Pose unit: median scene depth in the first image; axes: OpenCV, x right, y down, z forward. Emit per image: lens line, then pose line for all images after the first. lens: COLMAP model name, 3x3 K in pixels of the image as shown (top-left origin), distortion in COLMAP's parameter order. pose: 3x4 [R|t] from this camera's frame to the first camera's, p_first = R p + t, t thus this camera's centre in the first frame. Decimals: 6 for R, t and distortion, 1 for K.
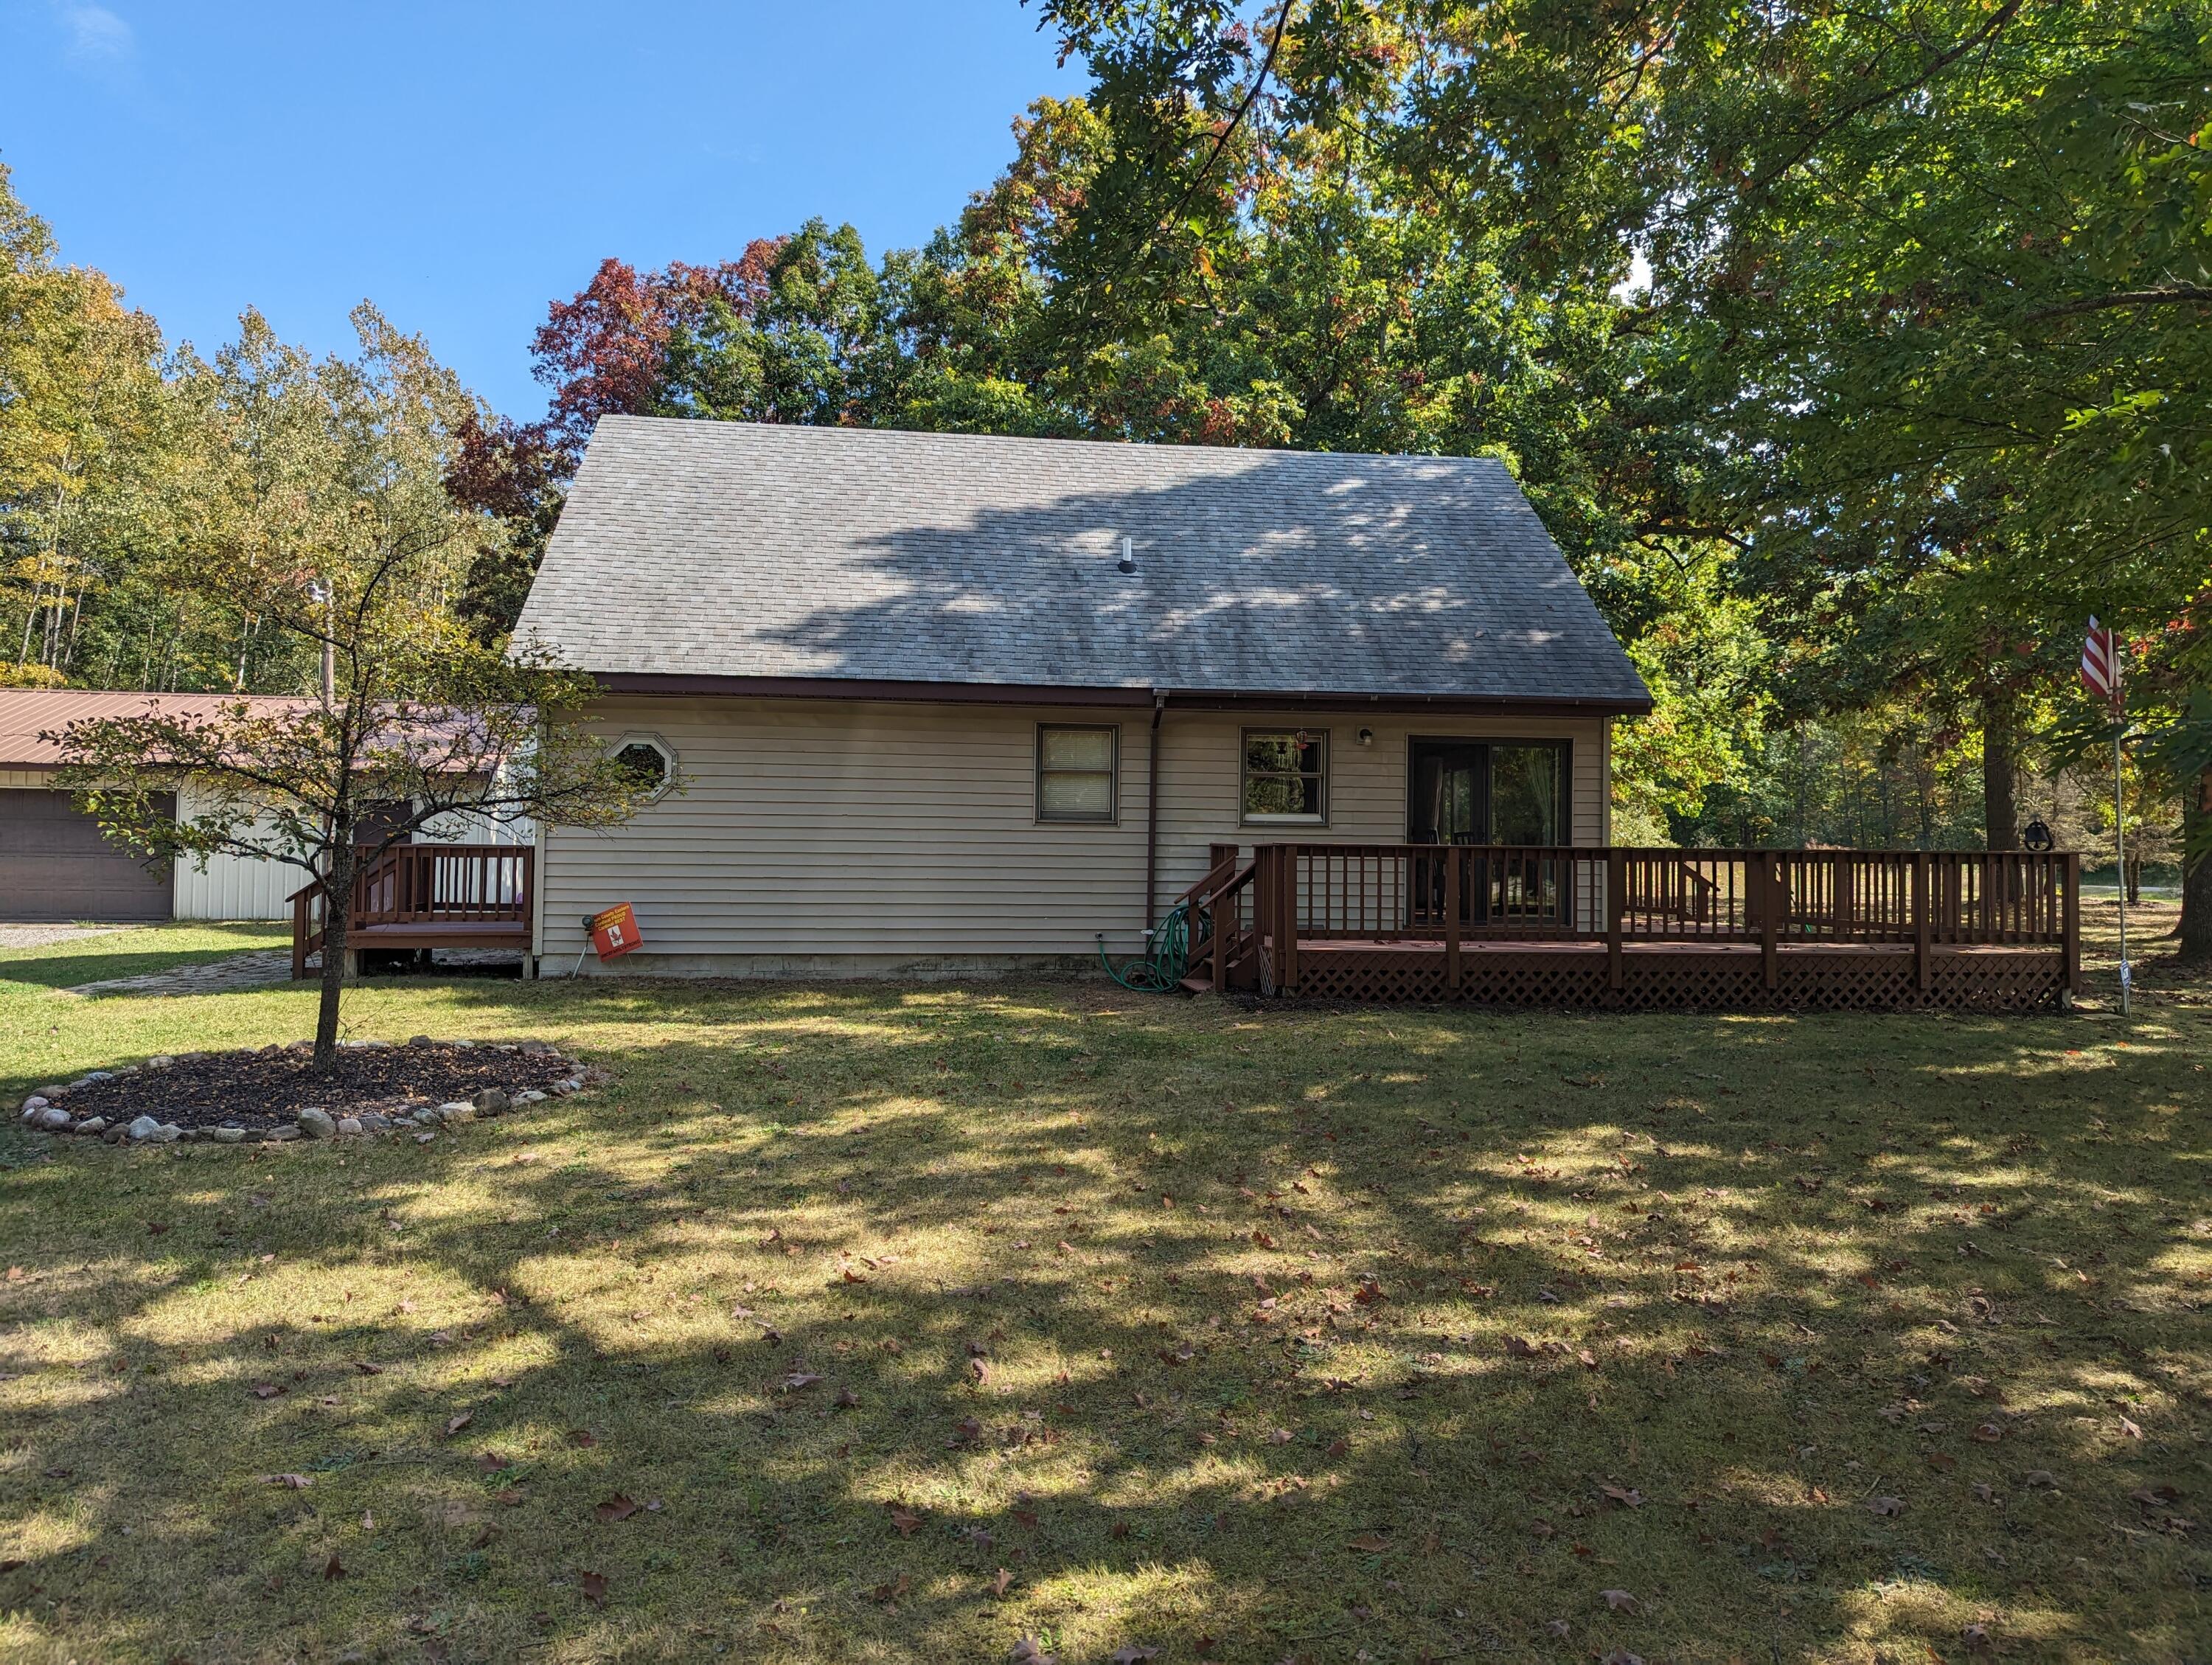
lens RADIAL K [[1555.4, 0, 1106.0], [0, 1555.4, 832.5], [0, 0, 1]] dist [0.031328, -0.001835]
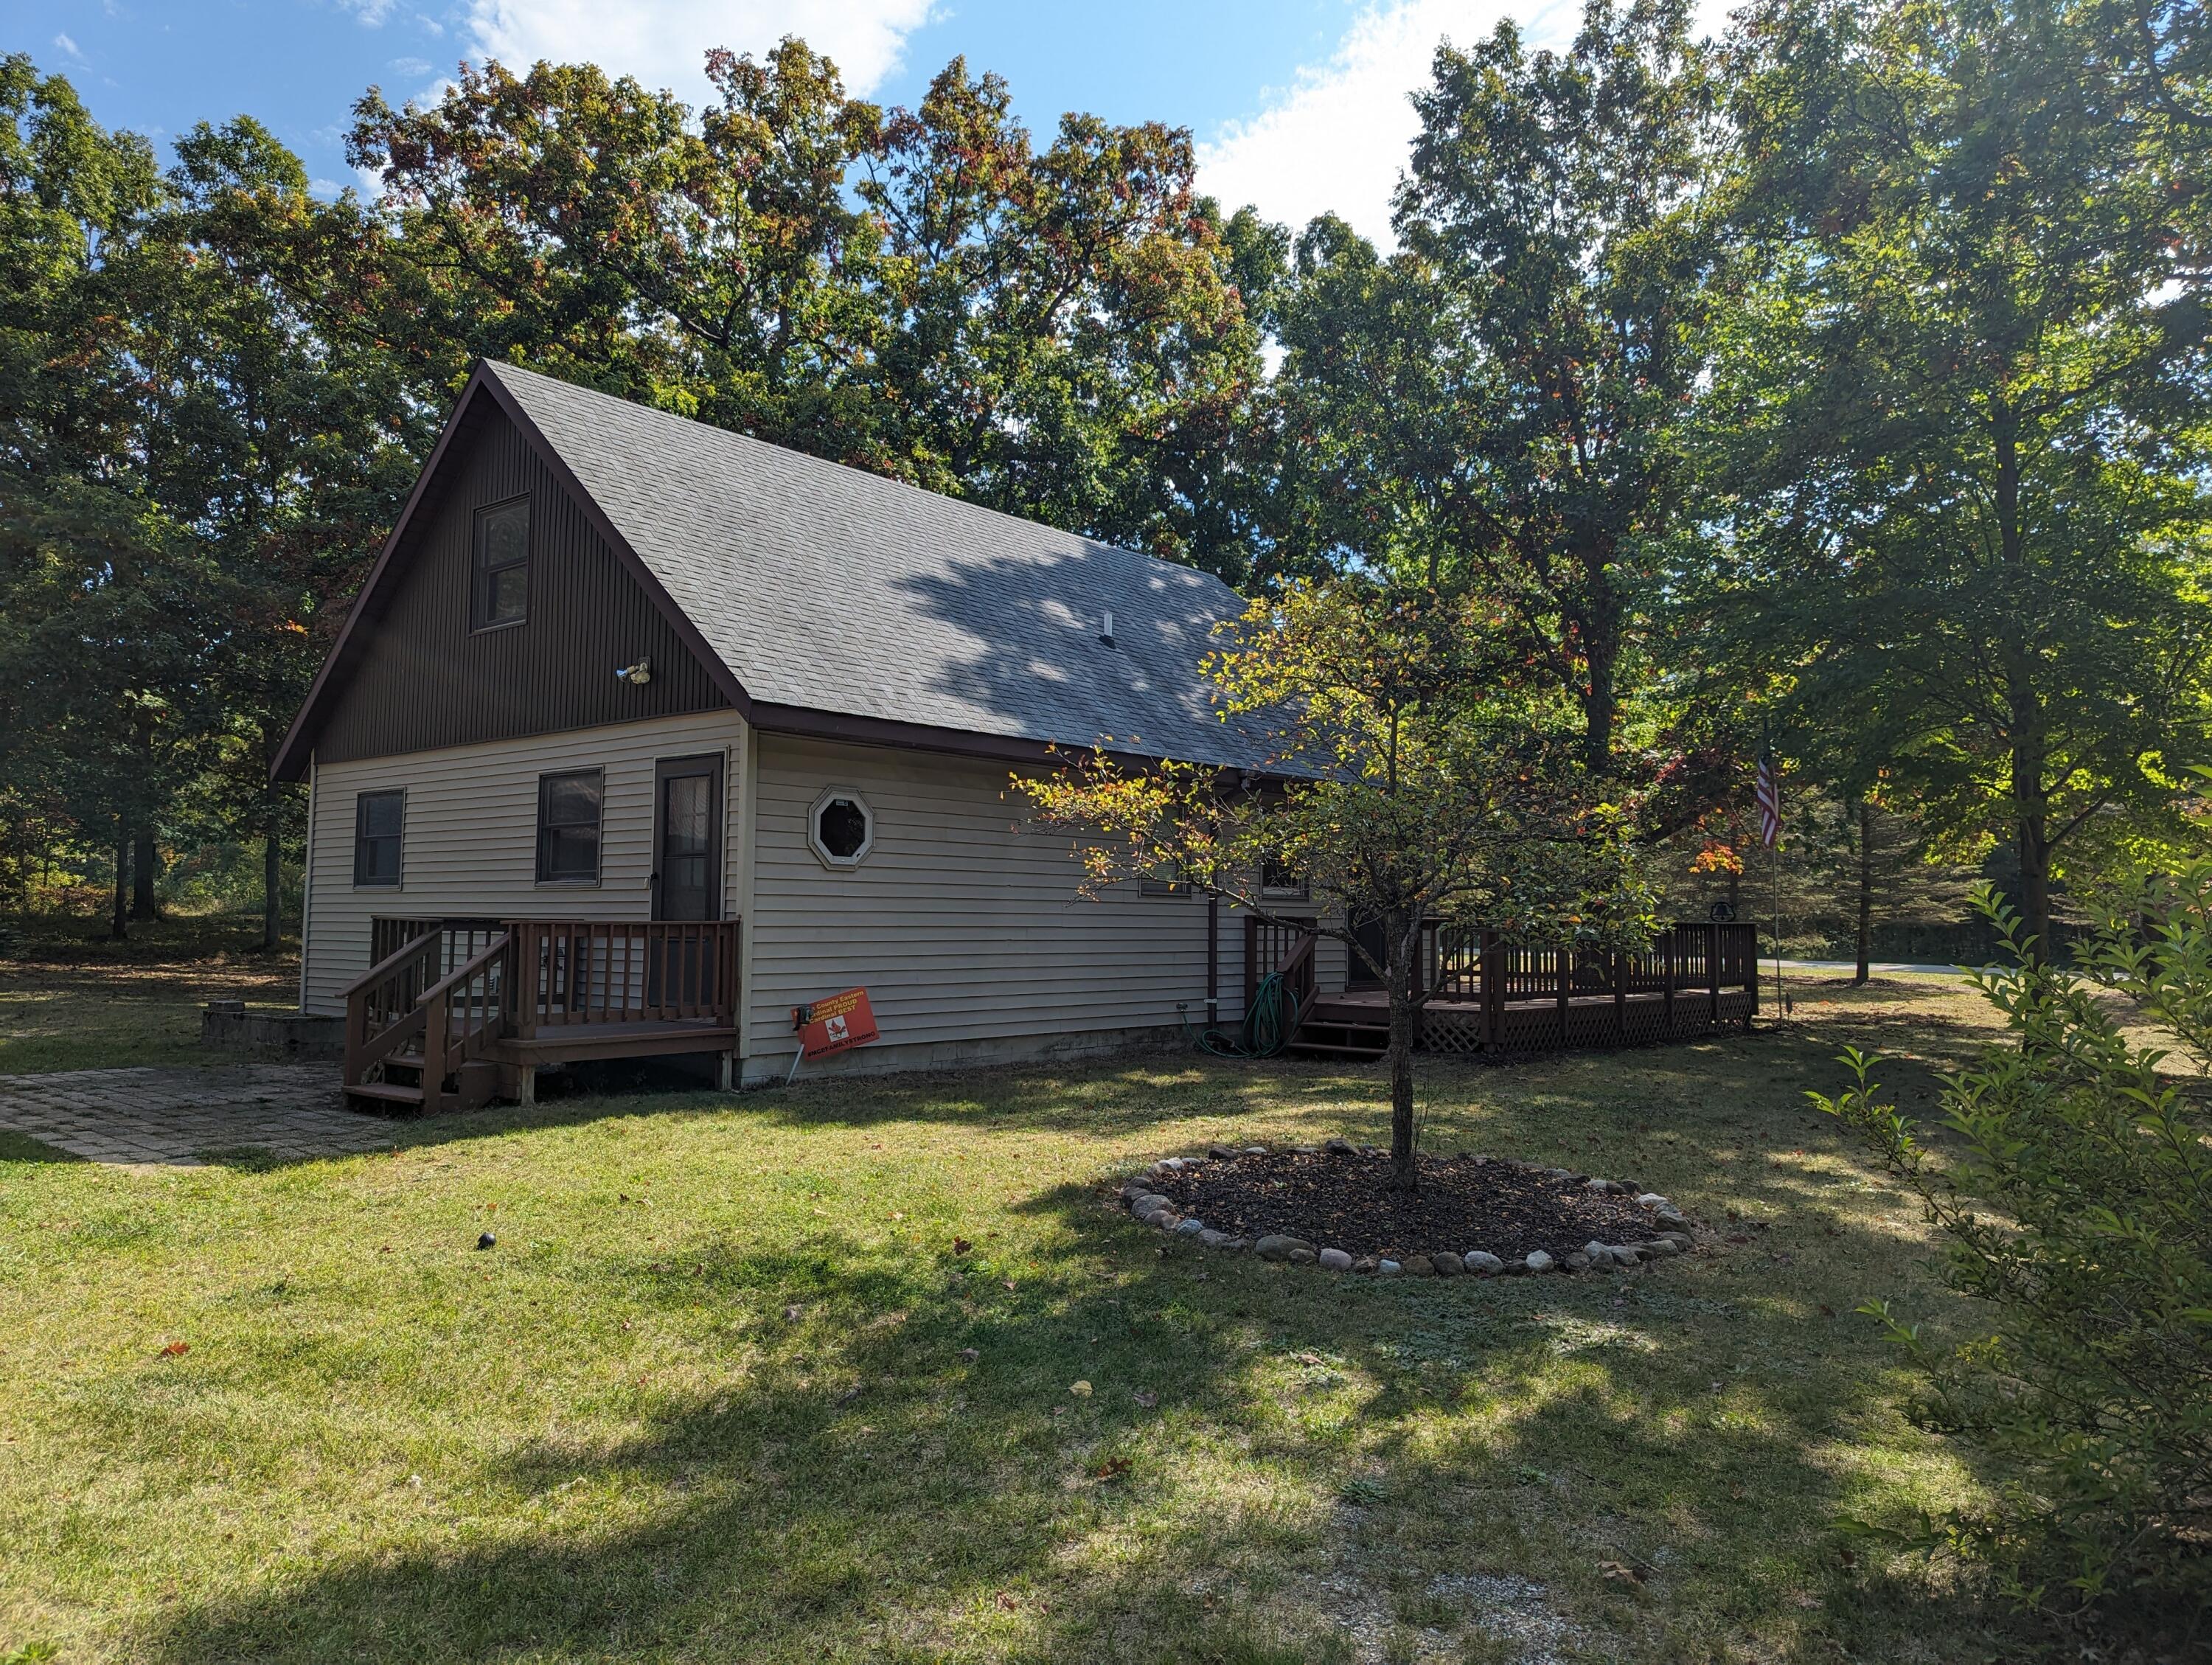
lens RADIAL K [[1555.4, 0, 1106.0], [0, 1555.4, 832.5], [0, 0, 1]] dist [0.031328, -0.001835]
pose [[0.739782, 0.032834, 0.672045, -0.738236], [0.001415, 0.998730, -0.050353, 0.003635], [-0.672845, 0.038202, 0.738796, 0.271955]]
